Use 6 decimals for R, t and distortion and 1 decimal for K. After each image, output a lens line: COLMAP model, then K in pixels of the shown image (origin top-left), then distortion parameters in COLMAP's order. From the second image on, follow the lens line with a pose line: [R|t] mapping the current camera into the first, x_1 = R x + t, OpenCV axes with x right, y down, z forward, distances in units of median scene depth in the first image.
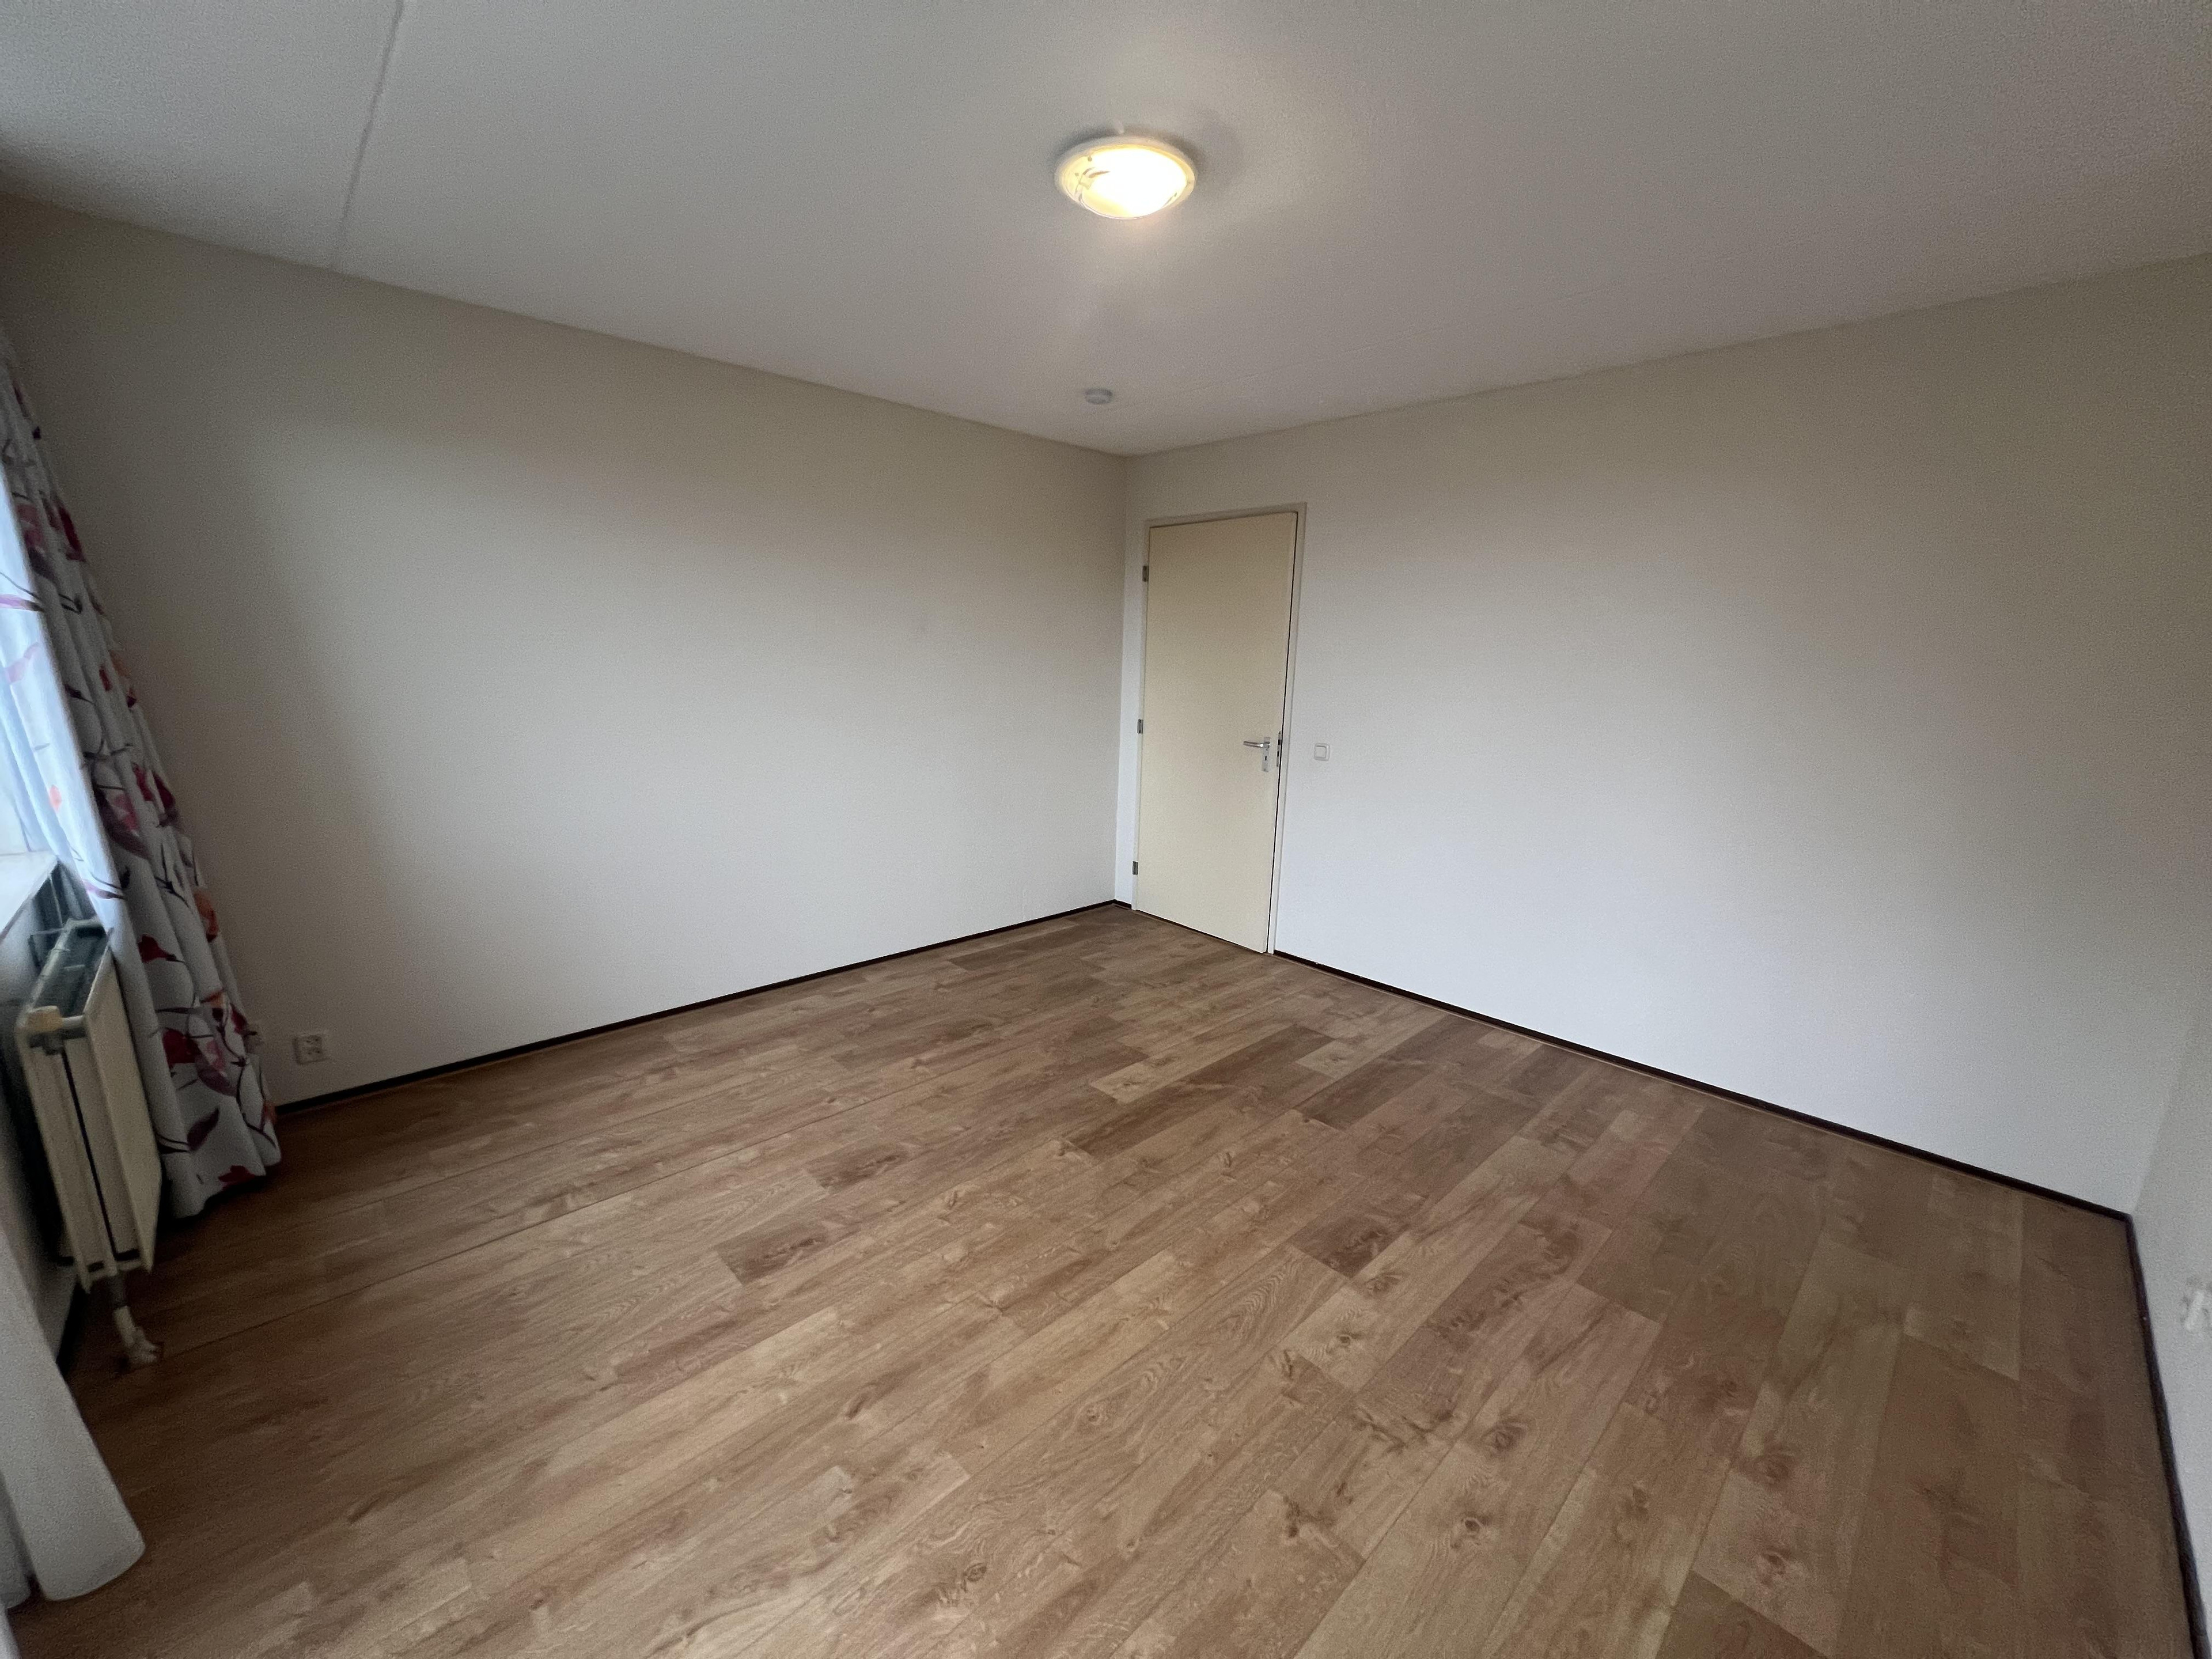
lens RADIAL K [[885.7, 0, 1103.5], [0, 885.7, 838.2], [0, 0, 1]] dist [0.000132, 0.000089]
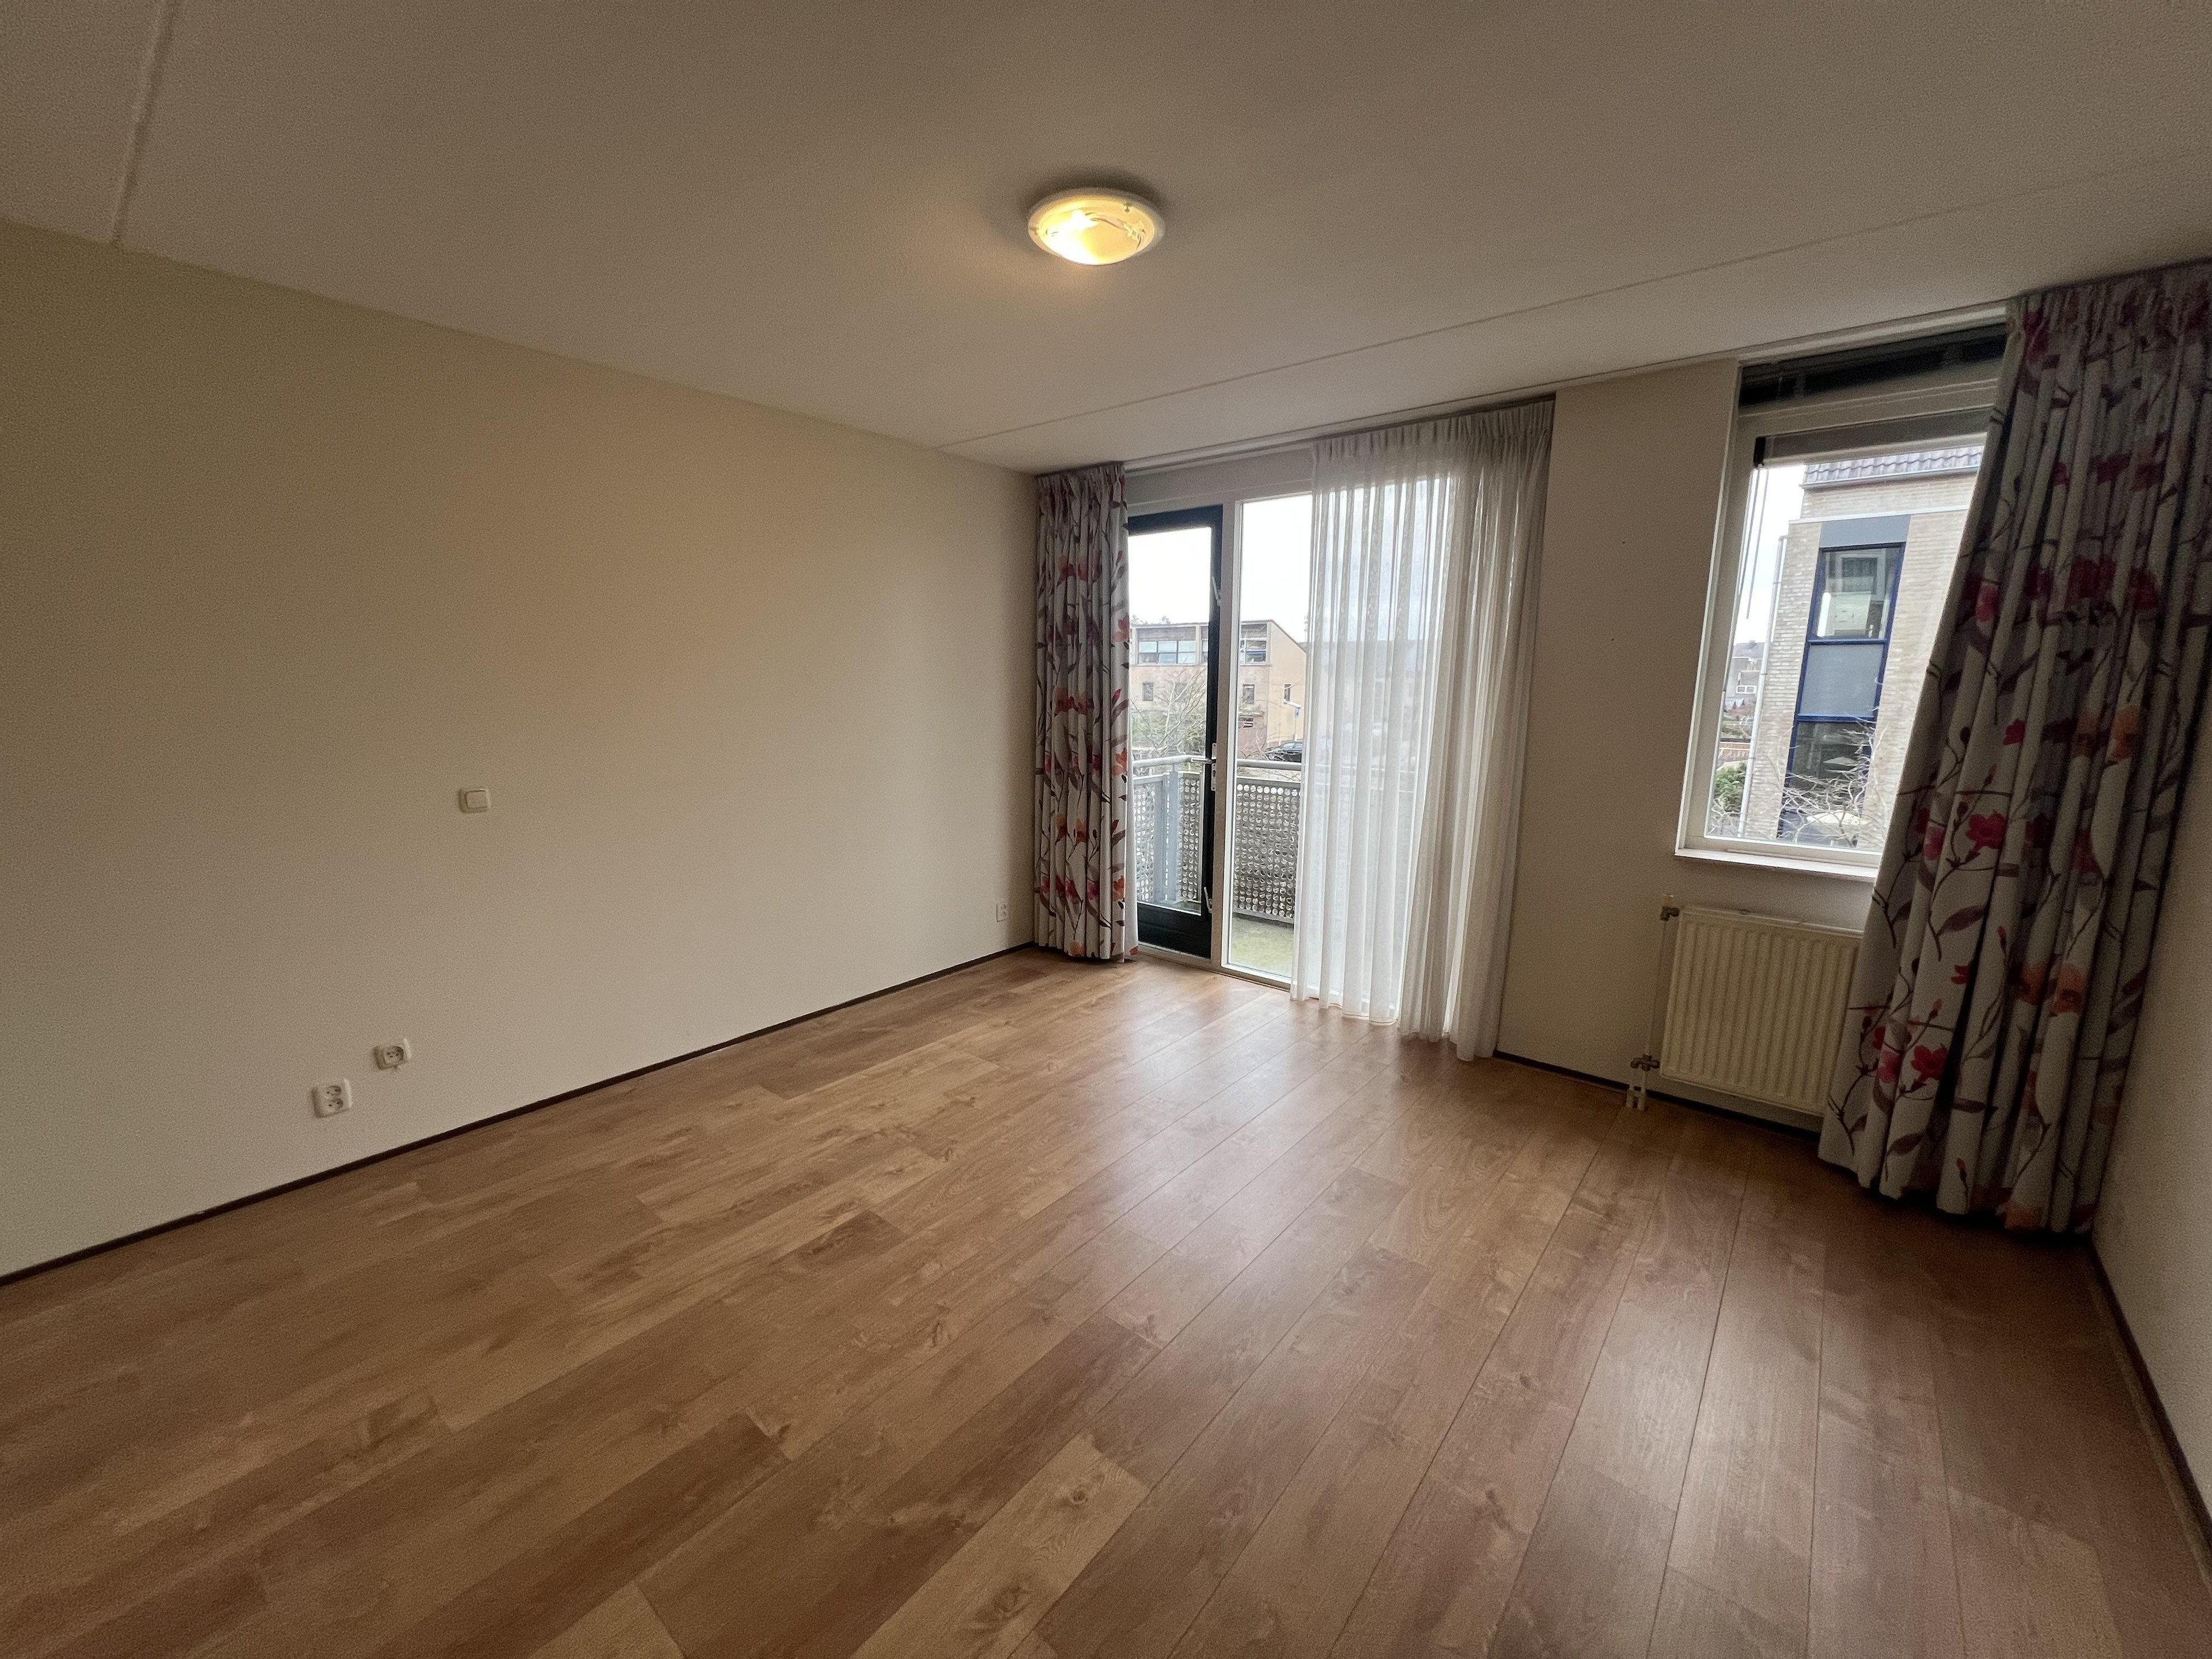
lens RADIAL K [[885.7, 0, 1103.5], [0, 885.7, 838.2], [0, 0, 1]] dist [0.000132, 0.000089]
pose [[-0.993456, -0.009330, -0.113833, 0.103724], [-0.052973, 0.920616, 0.386860, -0.398026], [0.101187, 0.390359, -0.915085, 1.818624]]
